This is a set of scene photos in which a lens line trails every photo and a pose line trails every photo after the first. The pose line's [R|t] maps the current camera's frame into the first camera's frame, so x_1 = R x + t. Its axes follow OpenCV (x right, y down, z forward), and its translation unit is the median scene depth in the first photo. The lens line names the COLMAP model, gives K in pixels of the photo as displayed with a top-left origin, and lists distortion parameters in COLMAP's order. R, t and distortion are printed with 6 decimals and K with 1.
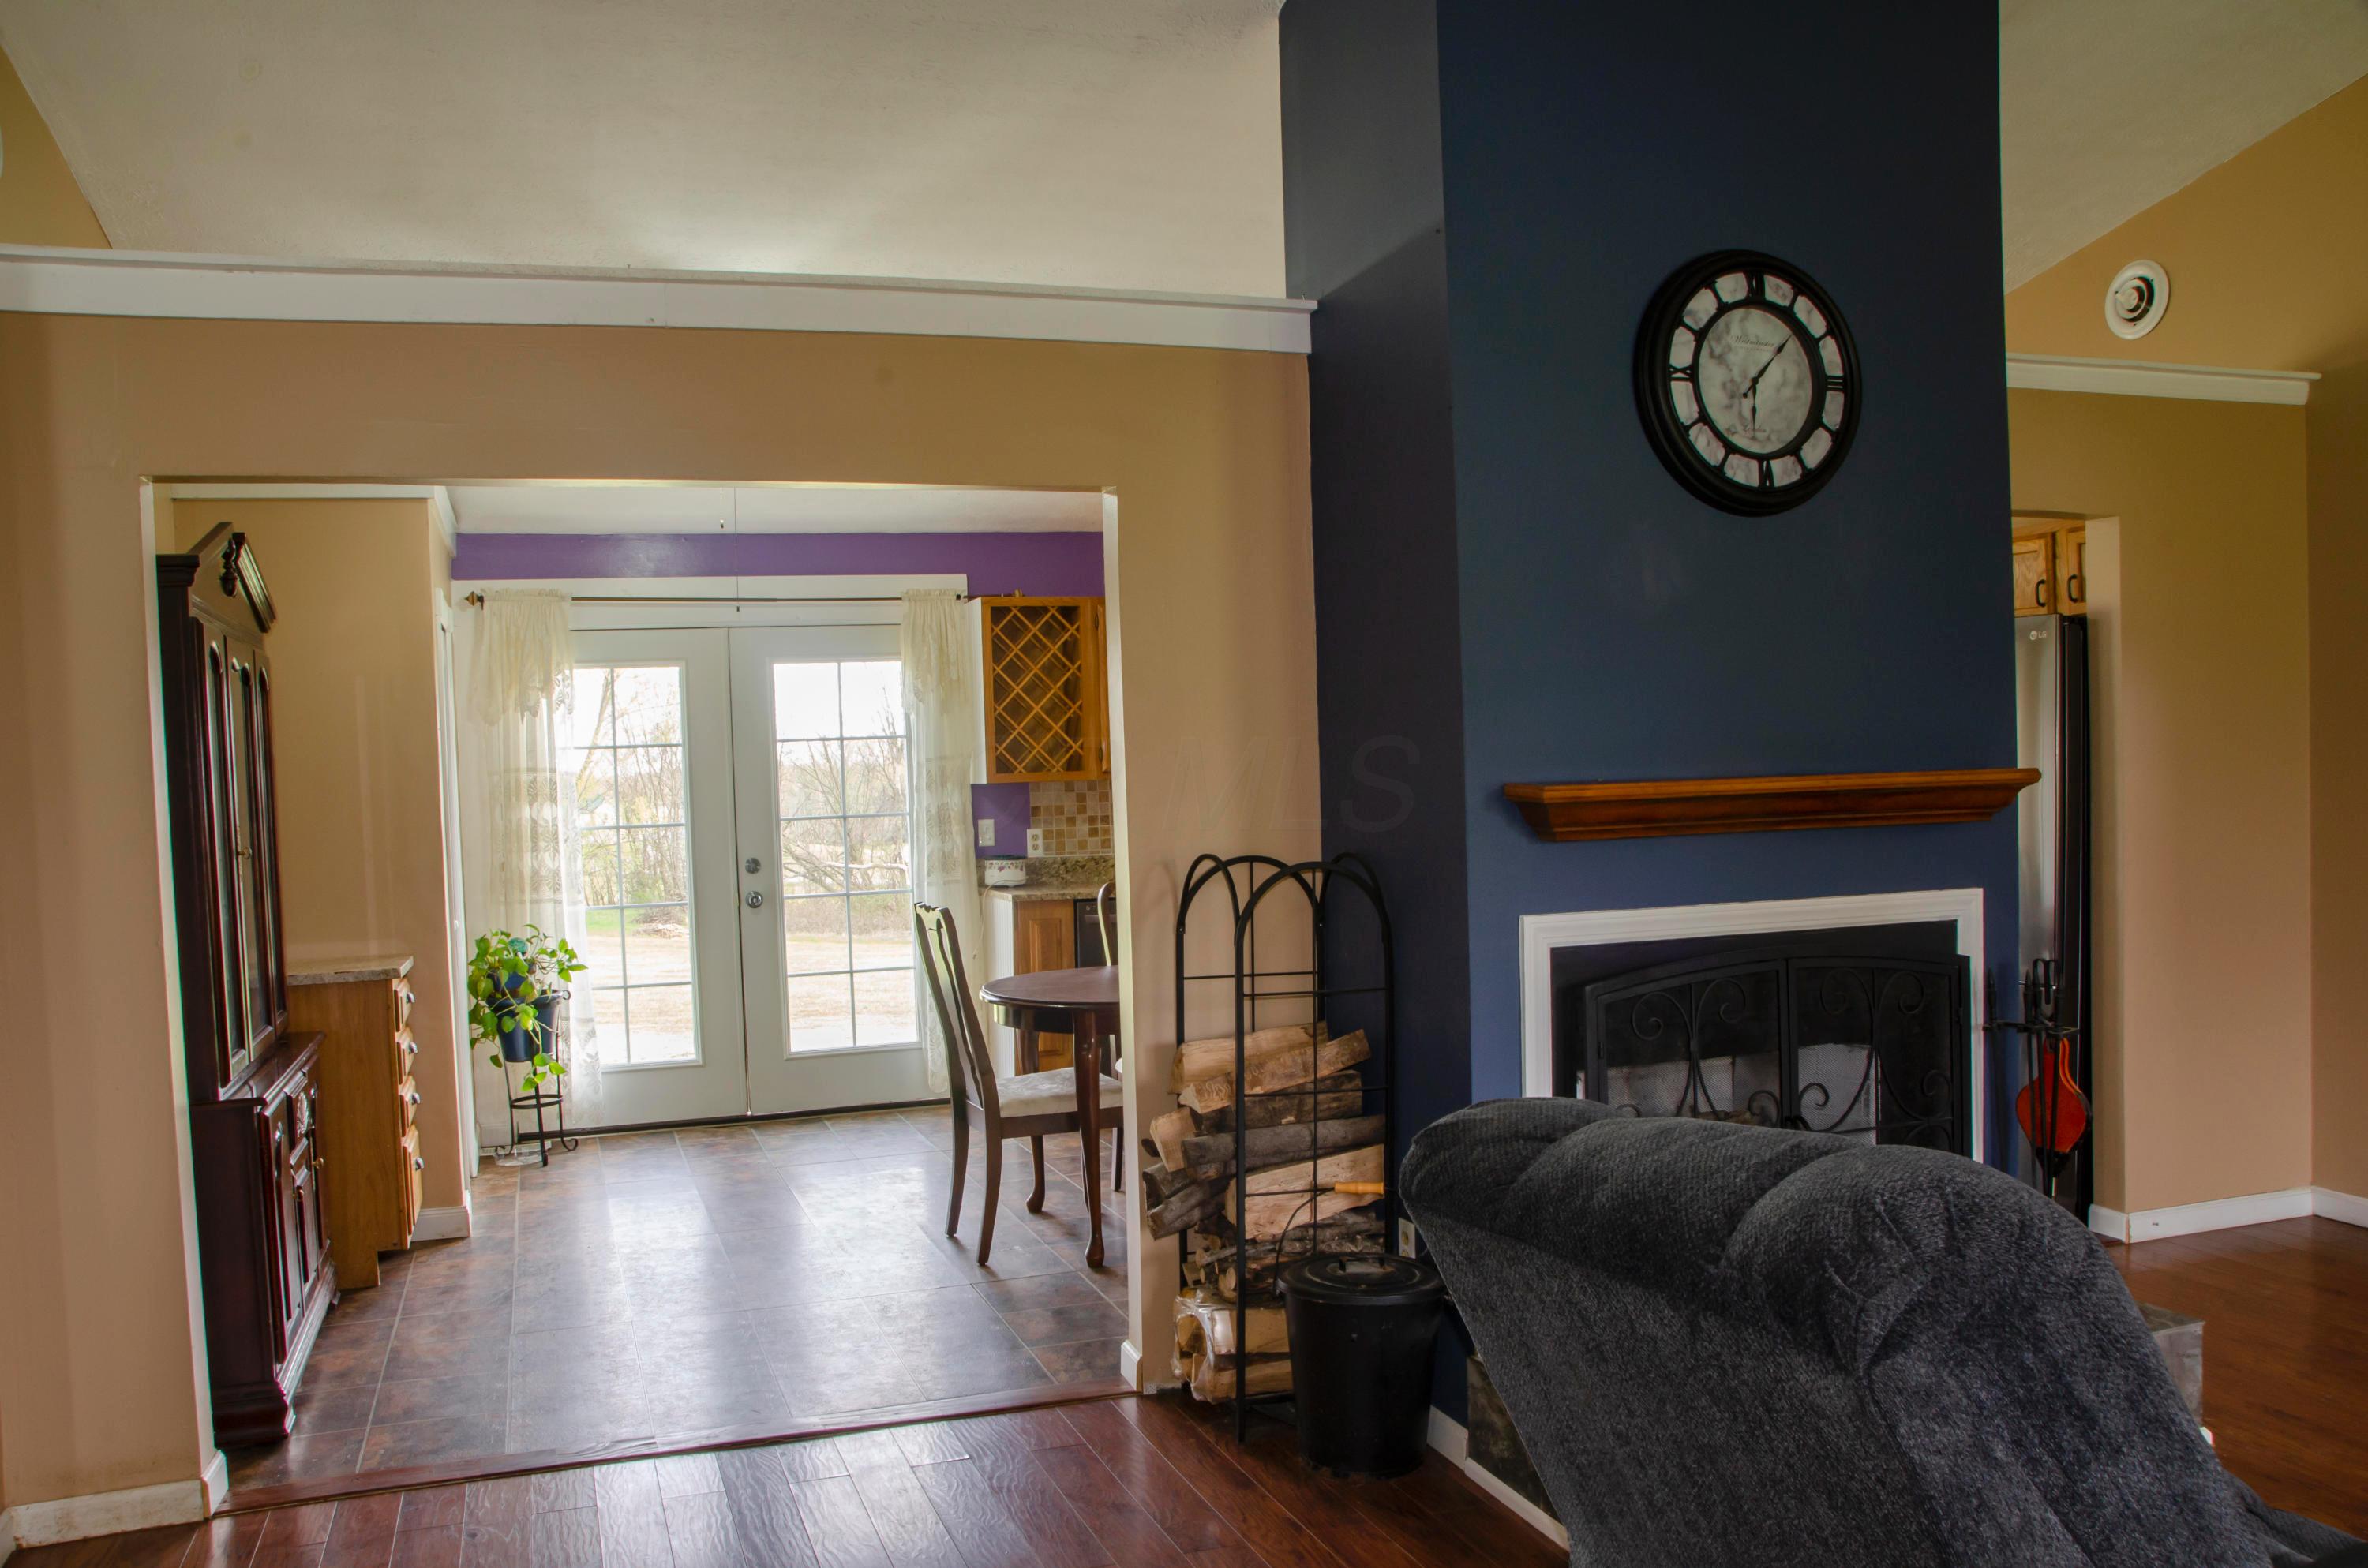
lens RADIAL K [[1860.0, 0, 1185.8], [0, 1860.0, 824.3], [0, 0, 1]] dist [-0.198851, 0.235065]
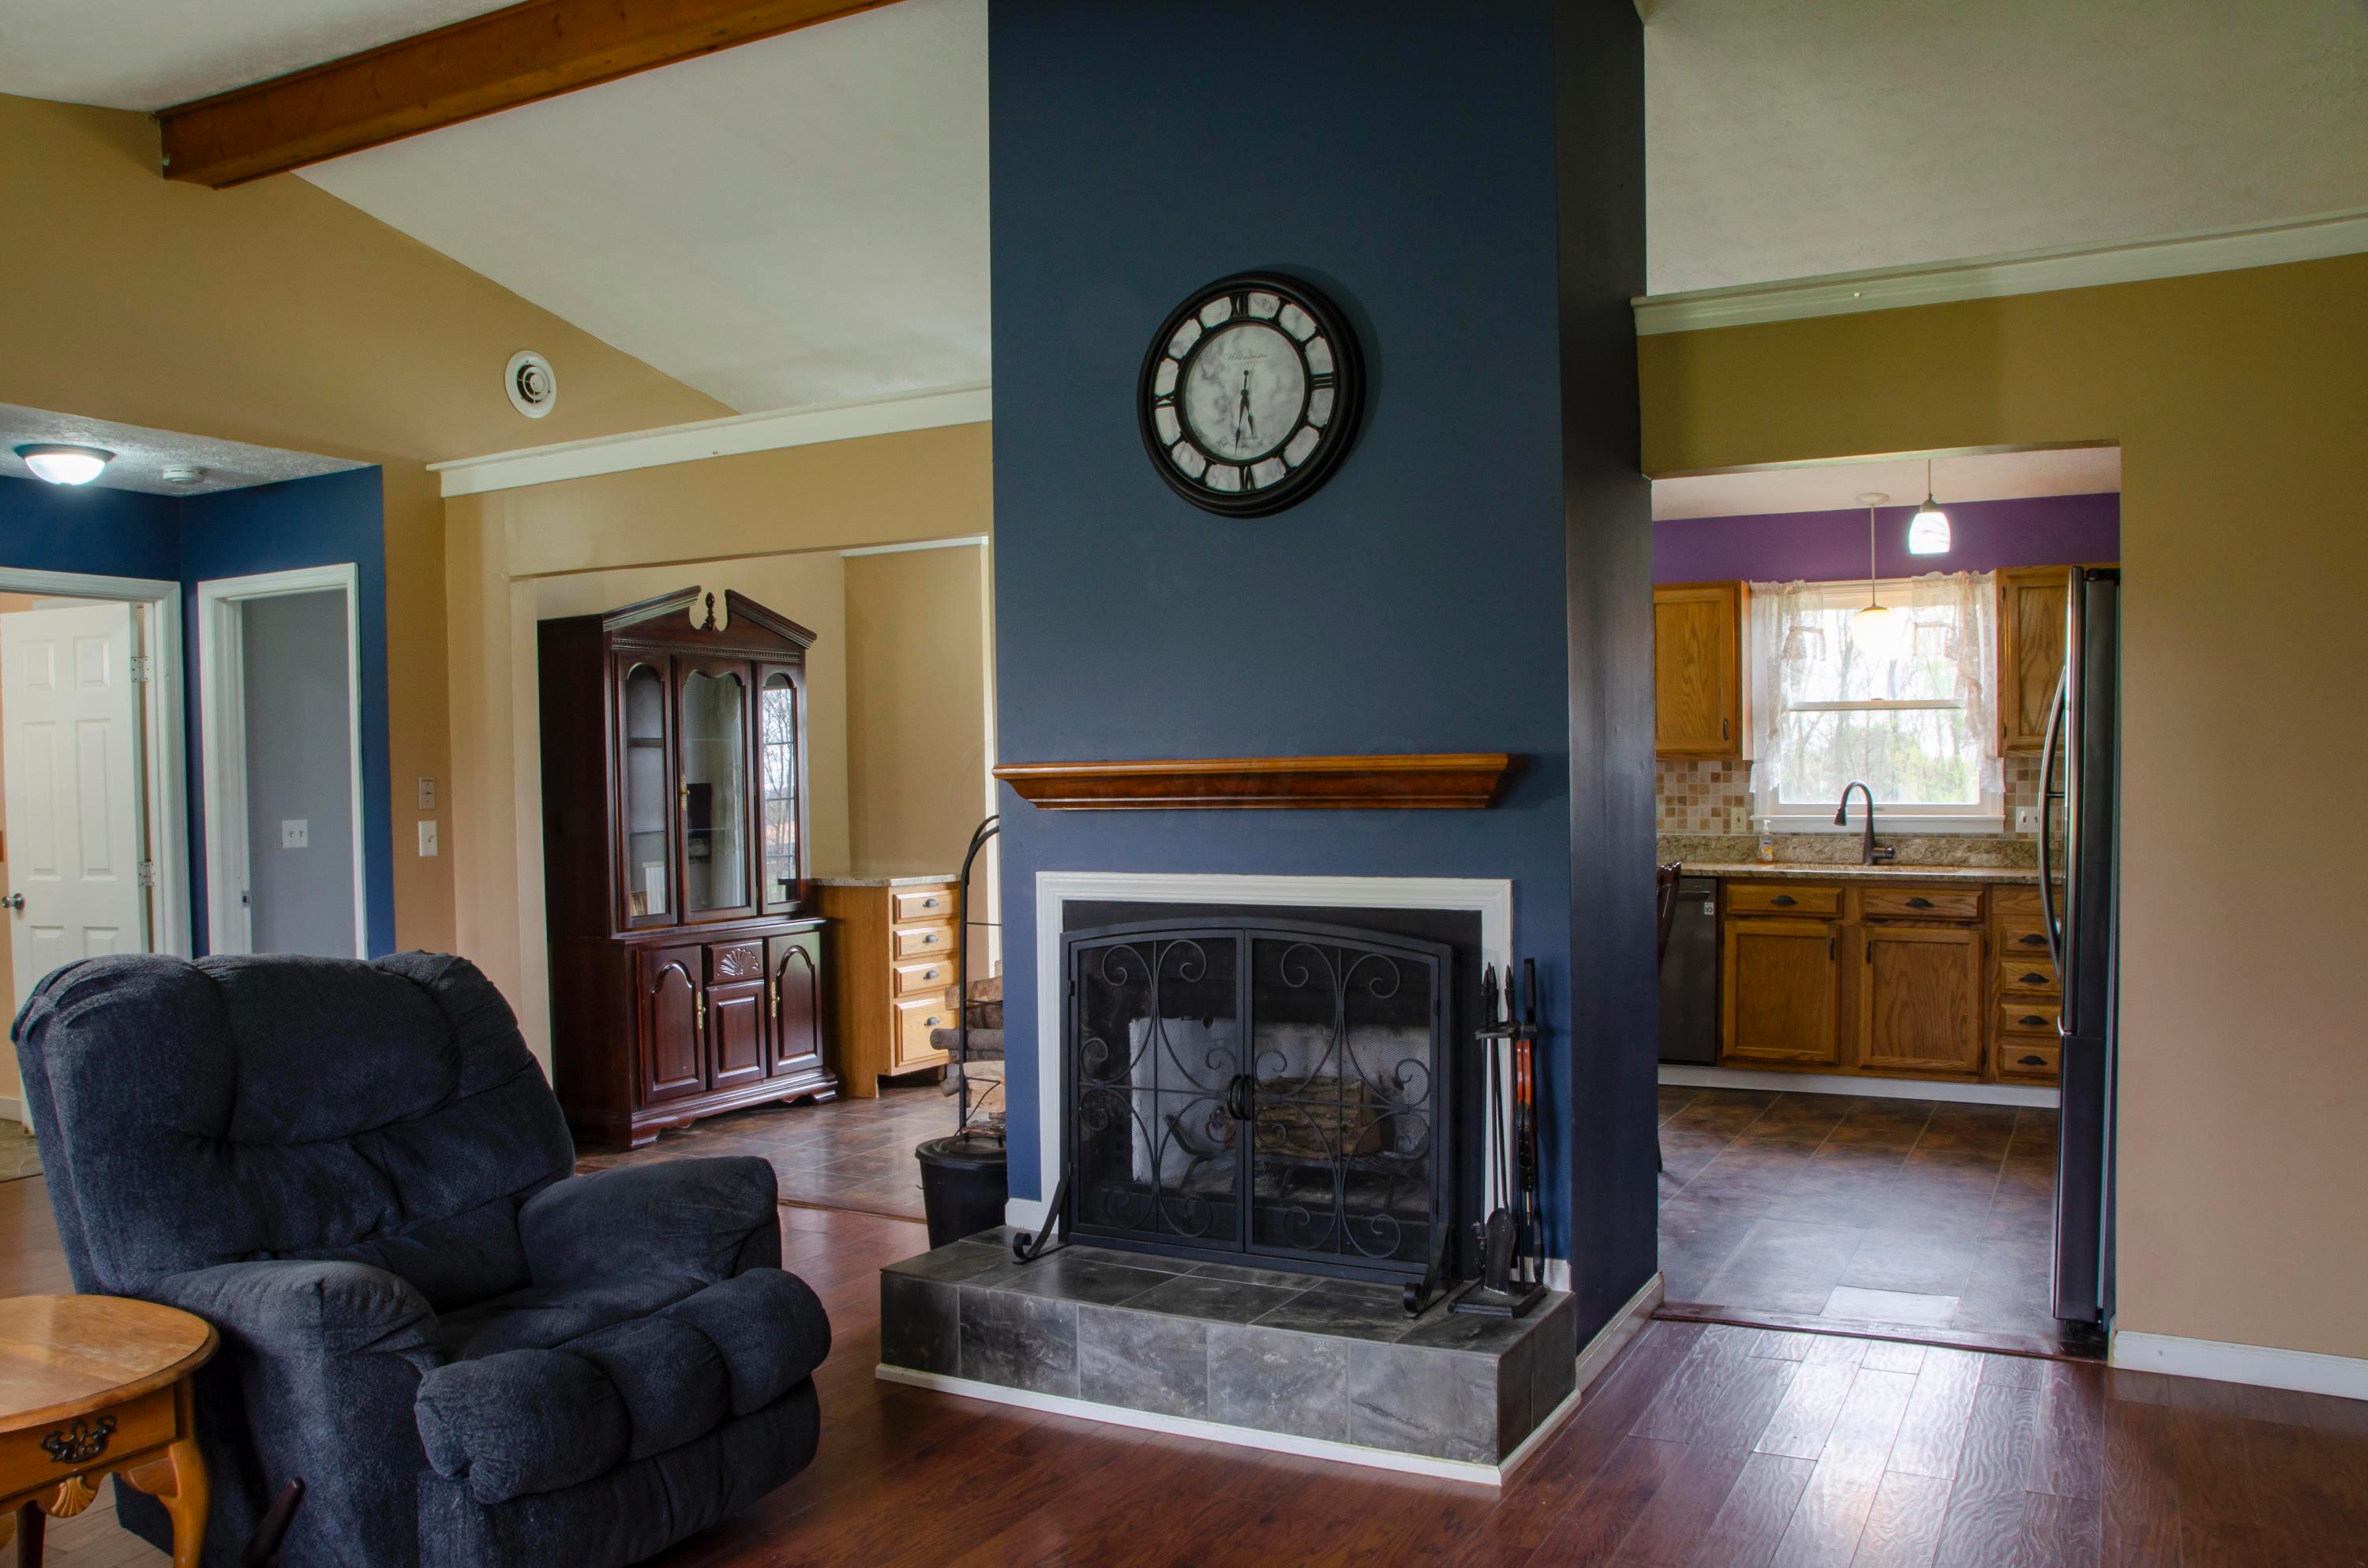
lens RADIAL K [[1871.1, 0, 1167.0], [0, 1871.1, 825.6], [0, 0, 1]] dist [-0.176625, 0.181602]
pose [[0.672460, 0.043526, -0.738852, 1.083512], [-0.034067, 0.999031, 0.027848, -0.015348], [0.739349, 0.006444, 0.673292, 0.216411]]
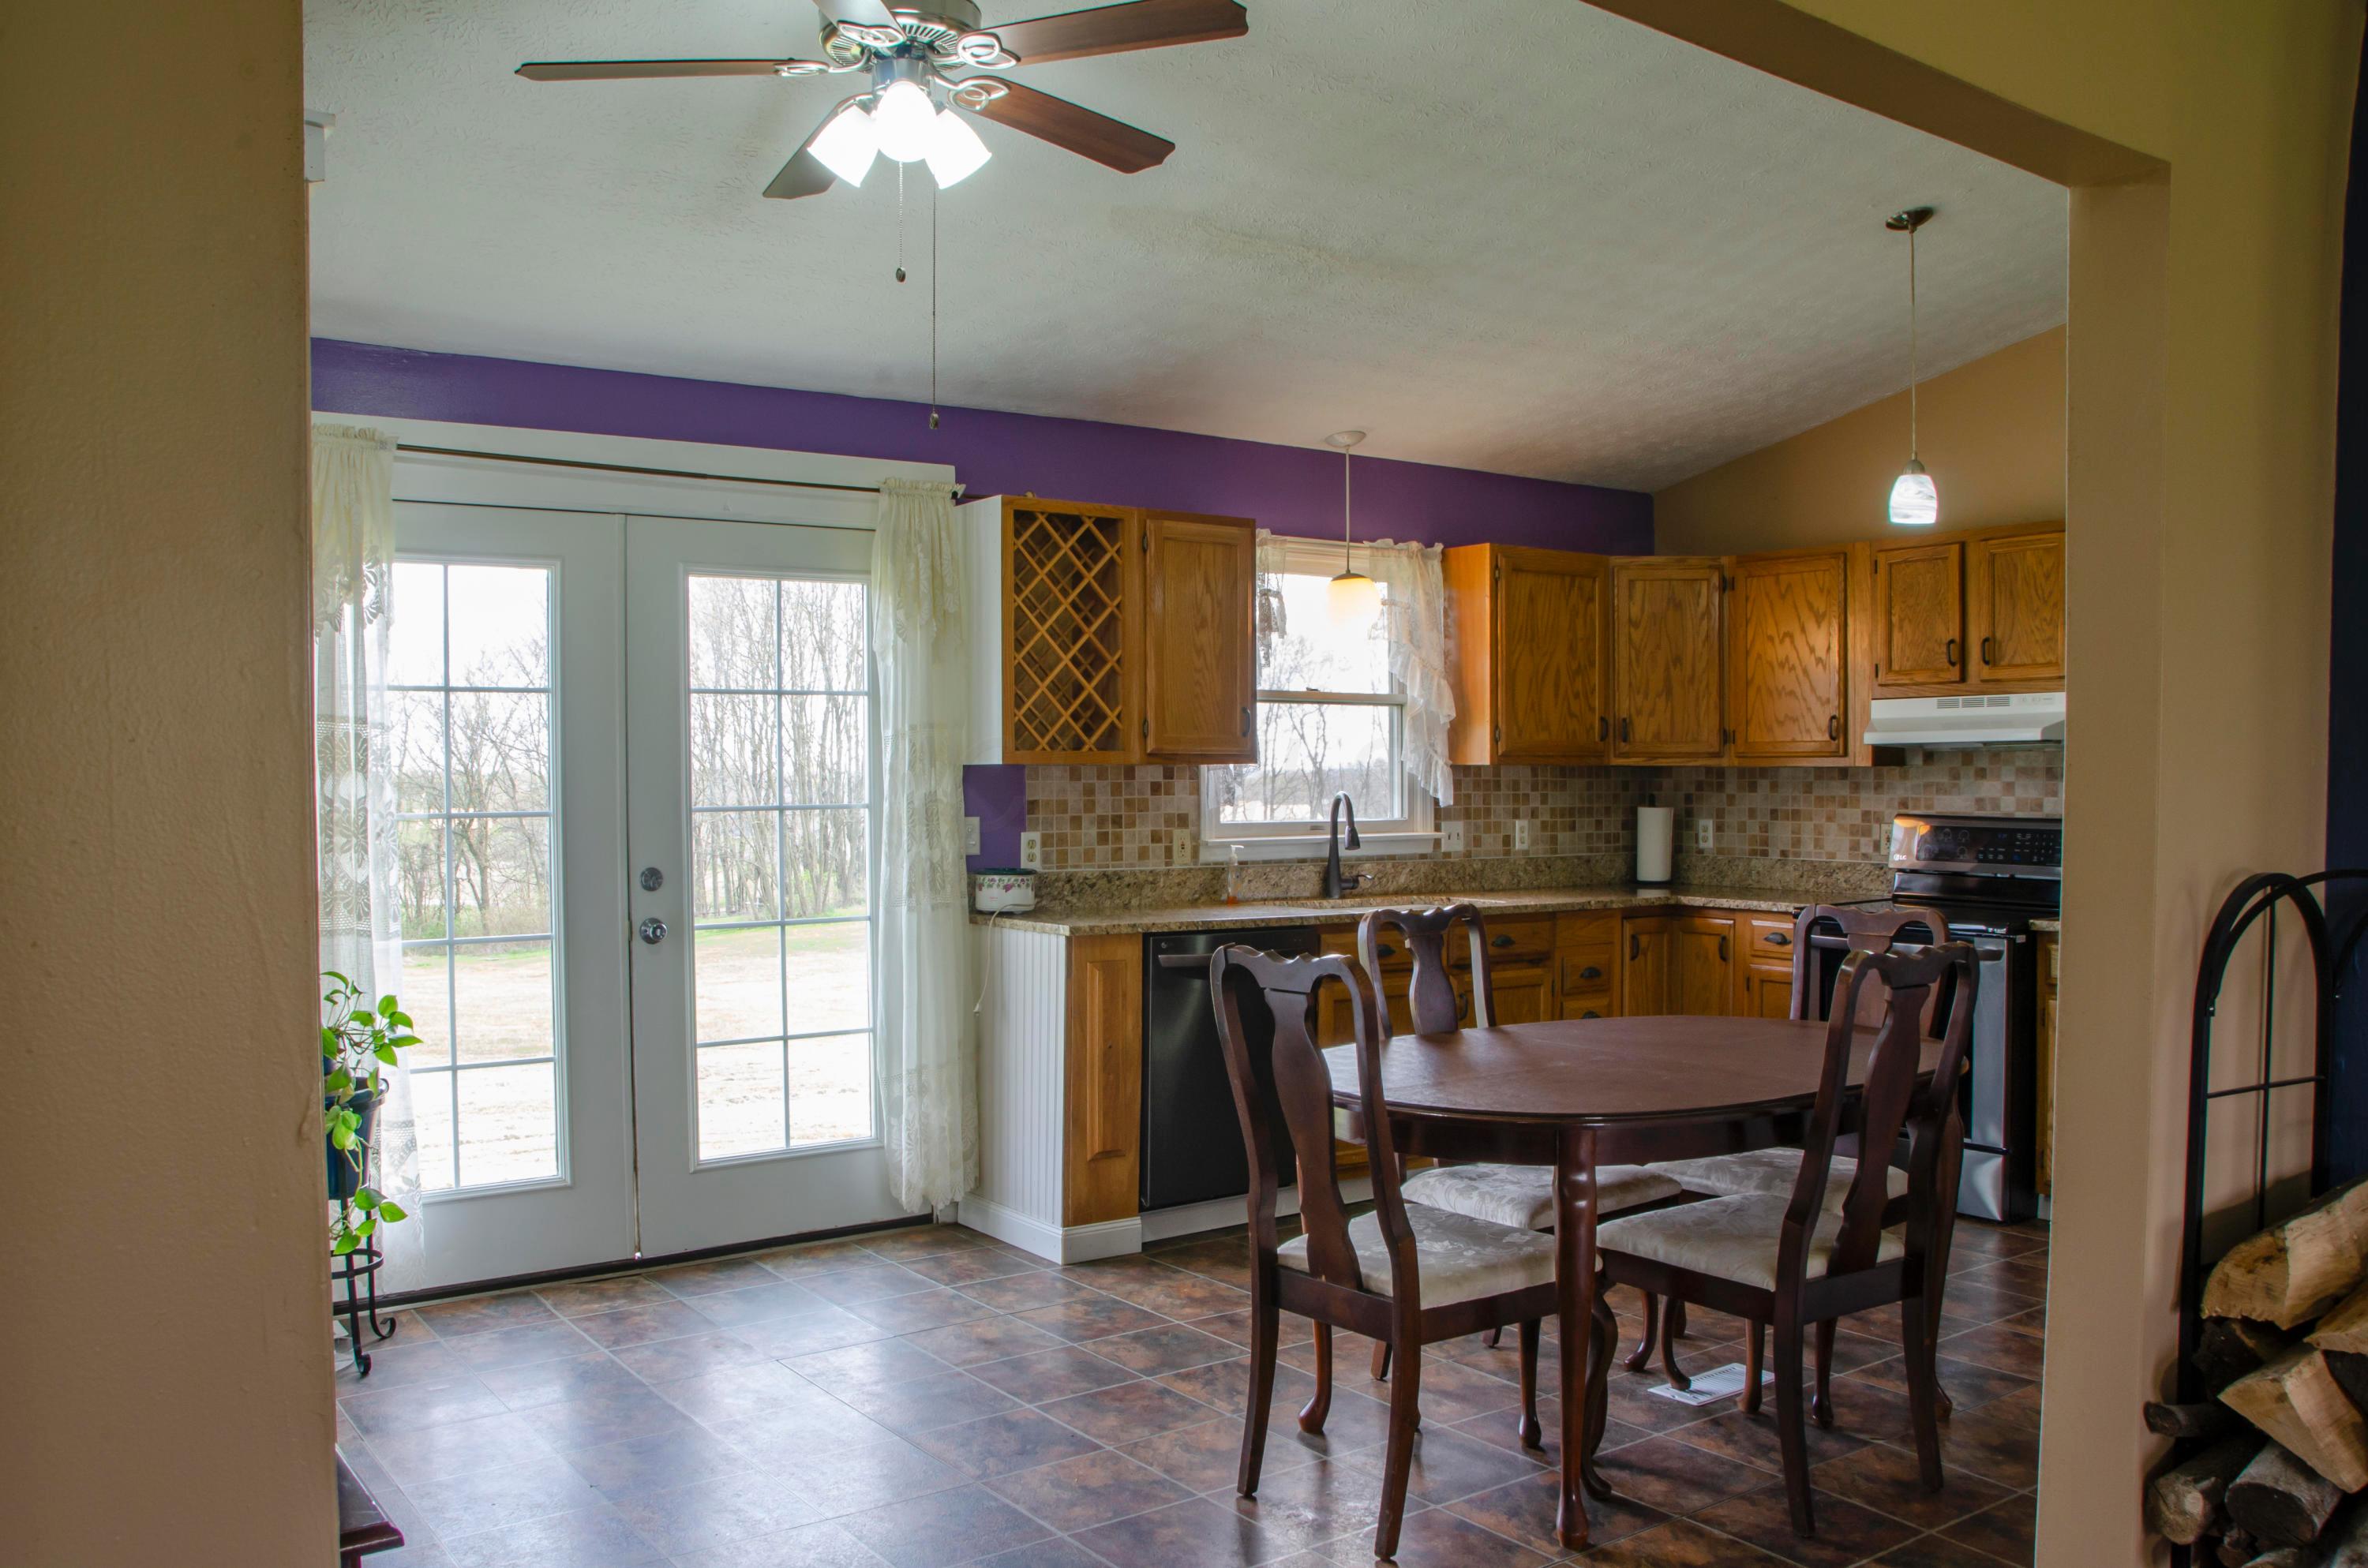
lens RADIAL K [[1871.1, 0, 1167.0], [0, 1871.1, 825.6], [0, 0, 1]] dist [-0.176625, 0.181602]
pose [[0.960939, 0.020018, 0.276034, -0.470789], [-0.017546, 0.999781, -0.011422, 0.015179], [-0.276202, 0.006133, 0.961080, 0.617324]]
